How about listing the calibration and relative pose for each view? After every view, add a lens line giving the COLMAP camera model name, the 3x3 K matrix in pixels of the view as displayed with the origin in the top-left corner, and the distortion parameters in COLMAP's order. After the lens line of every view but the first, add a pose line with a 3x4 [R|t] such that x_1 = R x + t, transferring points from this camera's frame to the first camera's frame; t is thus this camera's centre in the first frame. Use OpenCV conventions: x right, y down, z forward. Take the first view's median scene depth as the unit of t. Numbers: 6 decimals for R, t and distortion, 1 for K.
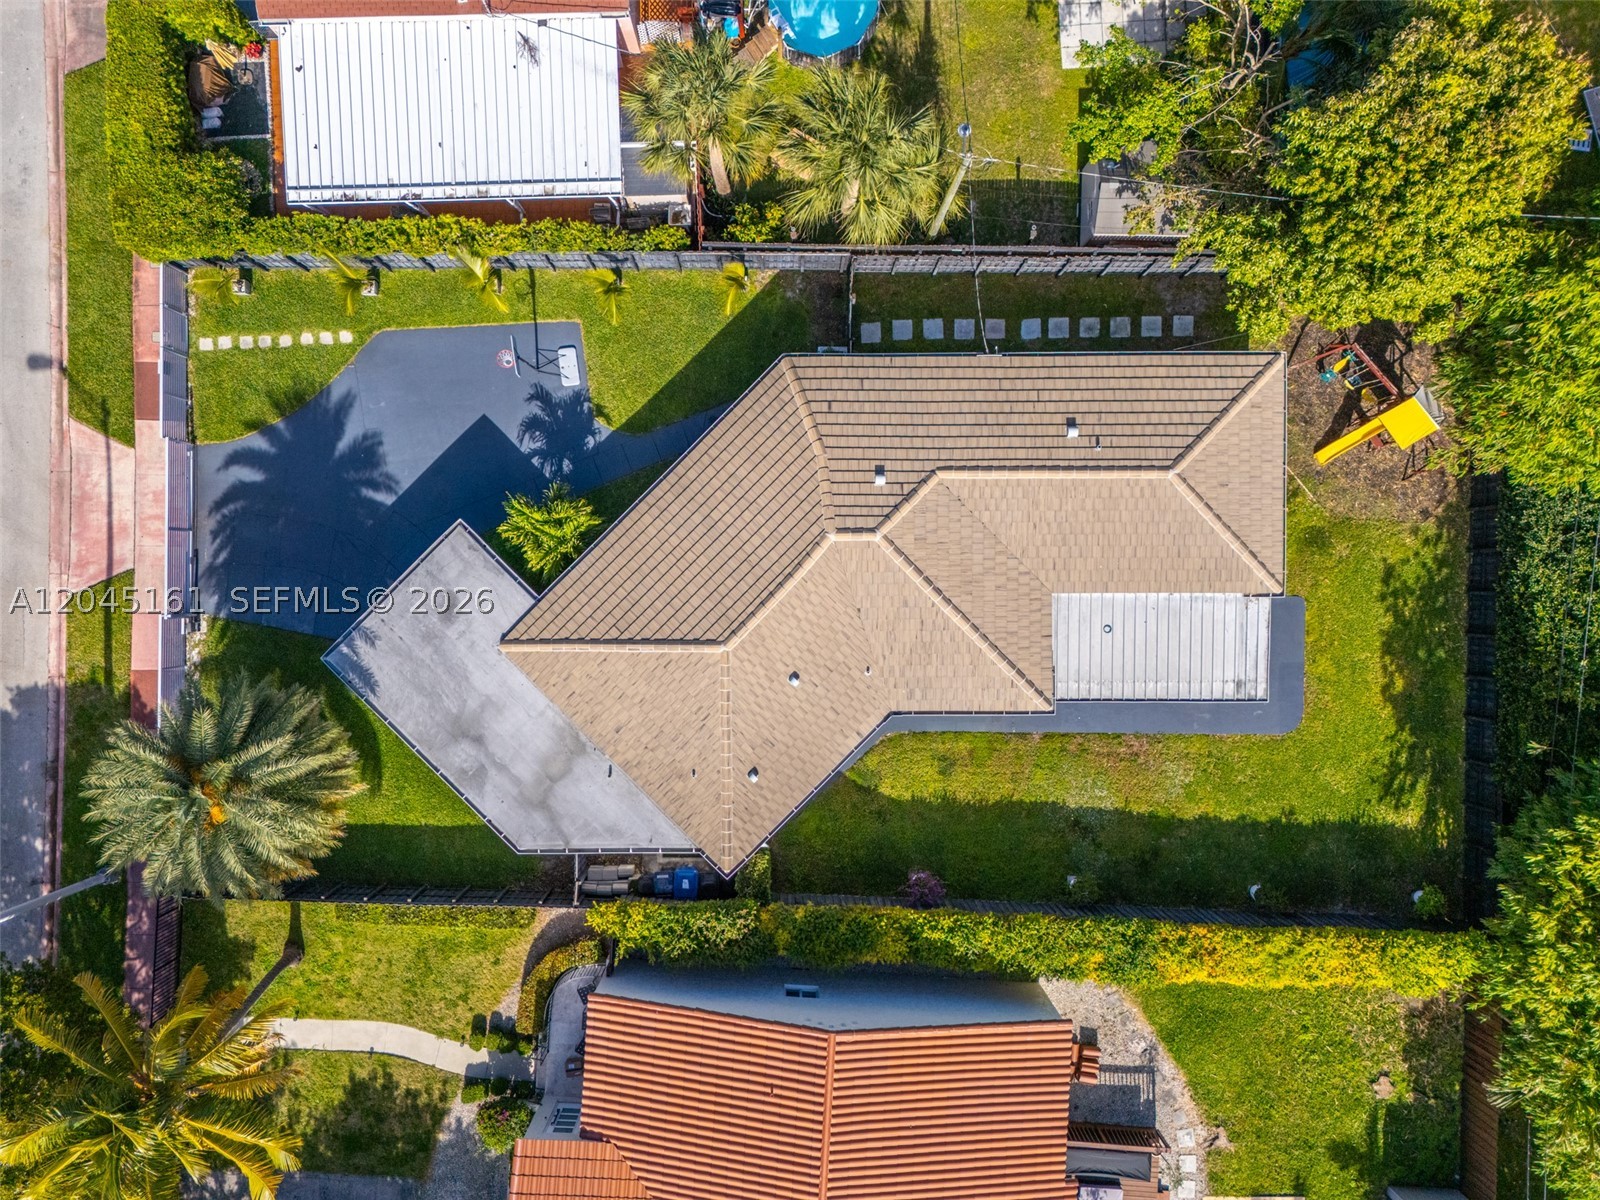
lens RADIAL K [[1120.3, 0, 800.9], [0, 1120.3, 600.1], [0, 0, 1]] dist [0.033349, -0.005816]
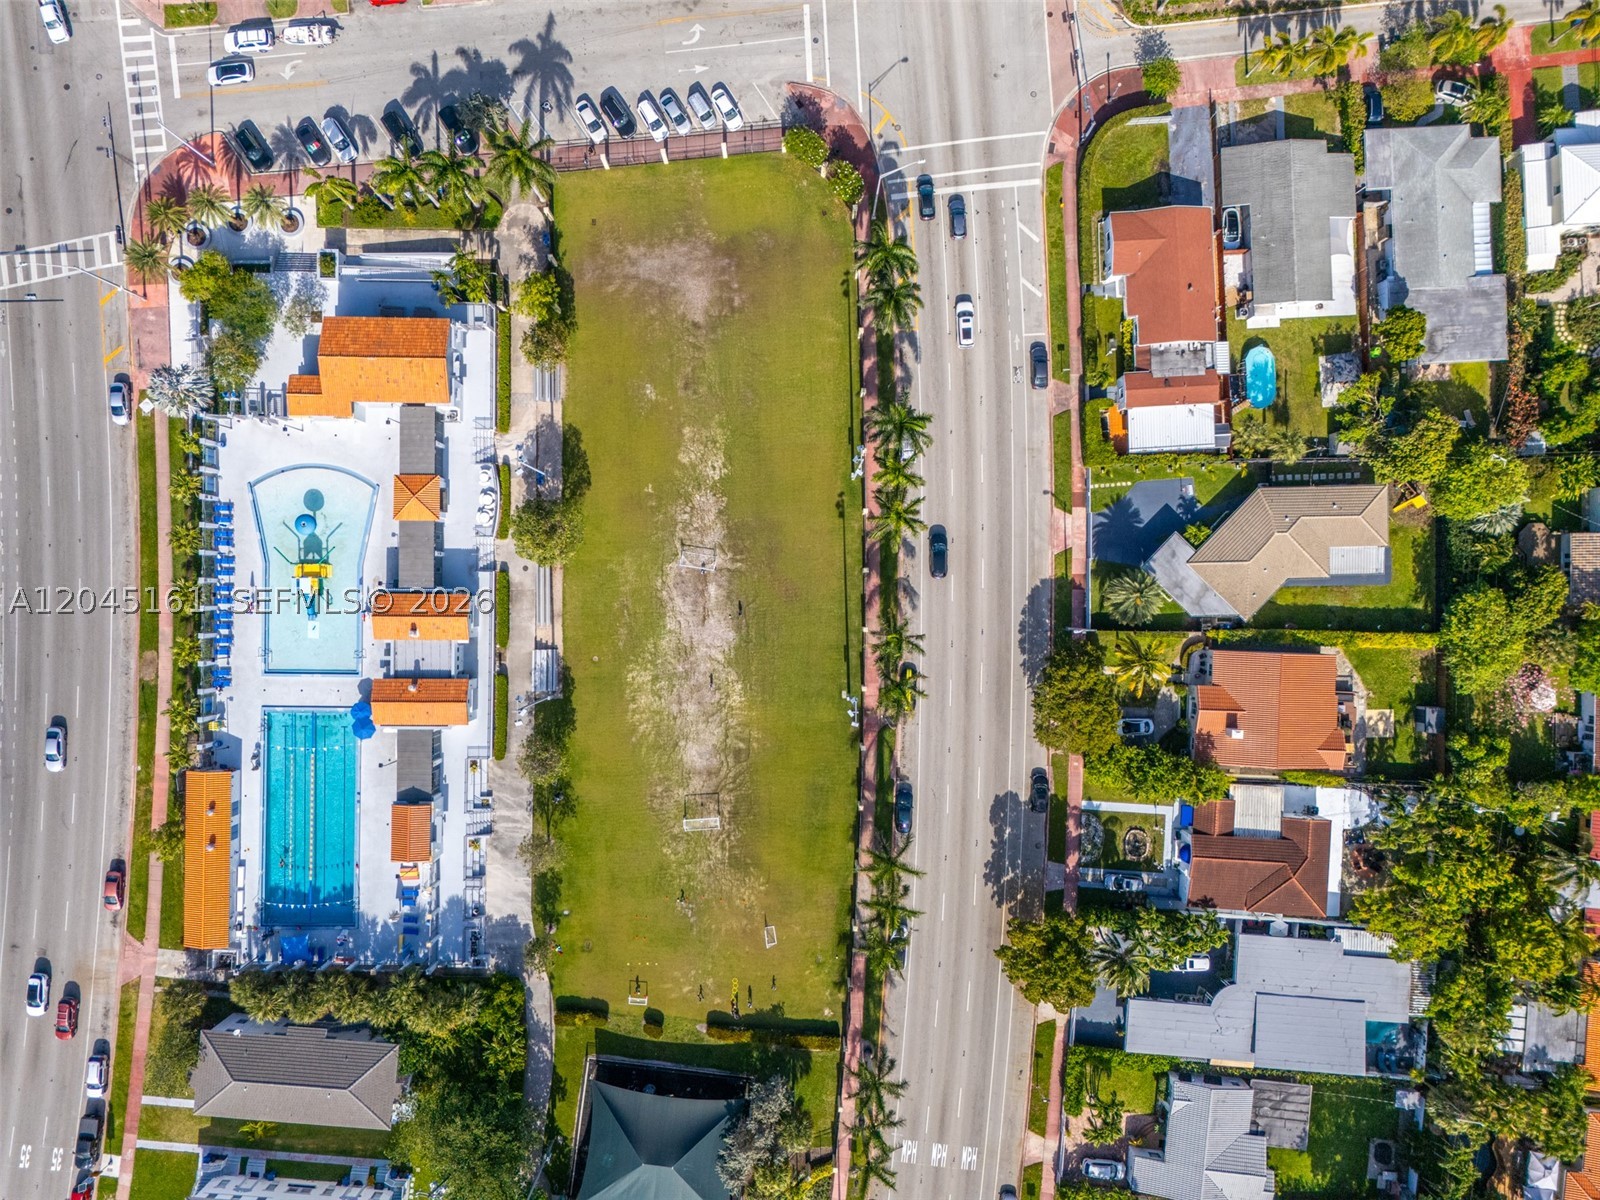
lens RADIAL K [[1085.2, 0, 795.3], [0, 1085.2, 596.8], [0, 0, 1]] dist [0.057098, -0.031557]
pose [[0.999788, -0.020217, 0.003810, -1.611348], [0.020208, 0.999793, 0.002553, 0.116432], [-0.003861, -0.002476, 0.999989, -2.750734]]
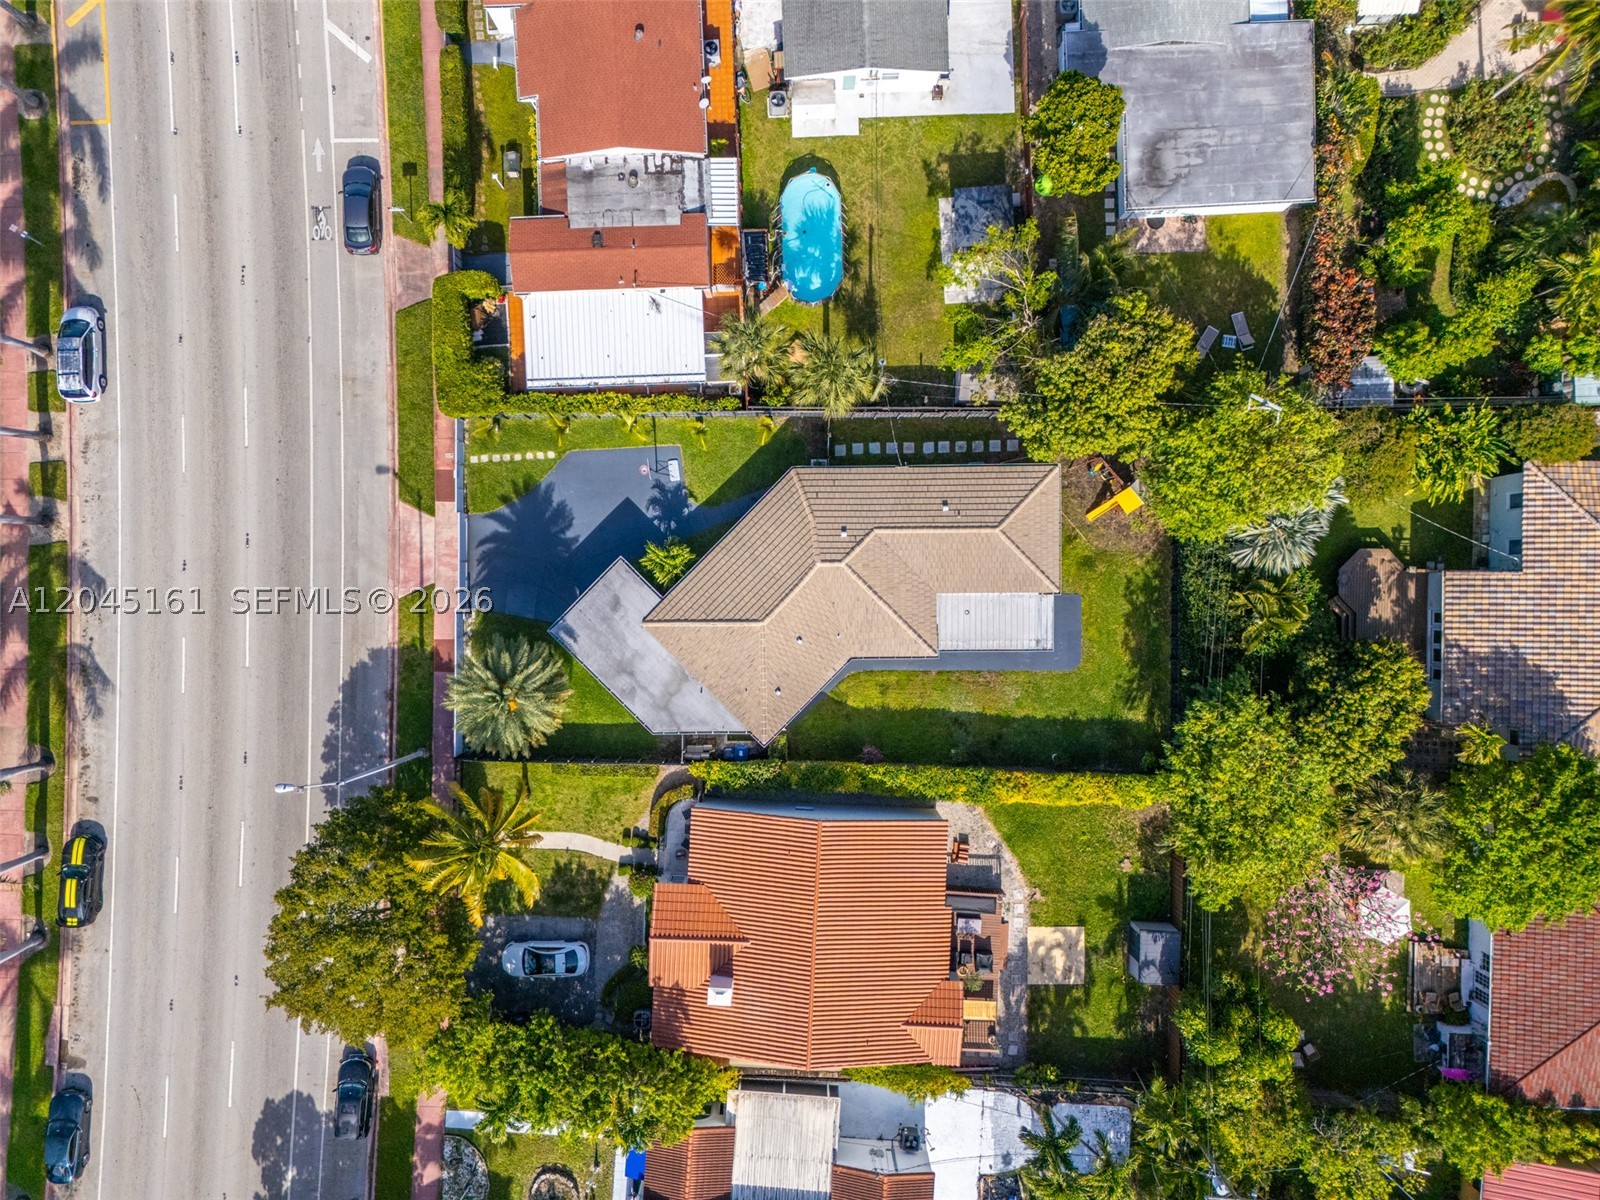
lens RADIAL K [[1085.2, 0, 801.7], [0, 1085.2, 603.2], [0, 0, 1]] dist [0.057098, -0.031557]
pose [[0.999963, -0.006817, -0.005239, 0.007663], [0.006826, 0.999975, 0.001669, 0.005475], [0.005227, -0.001705, 0.999985, -0.789176]]
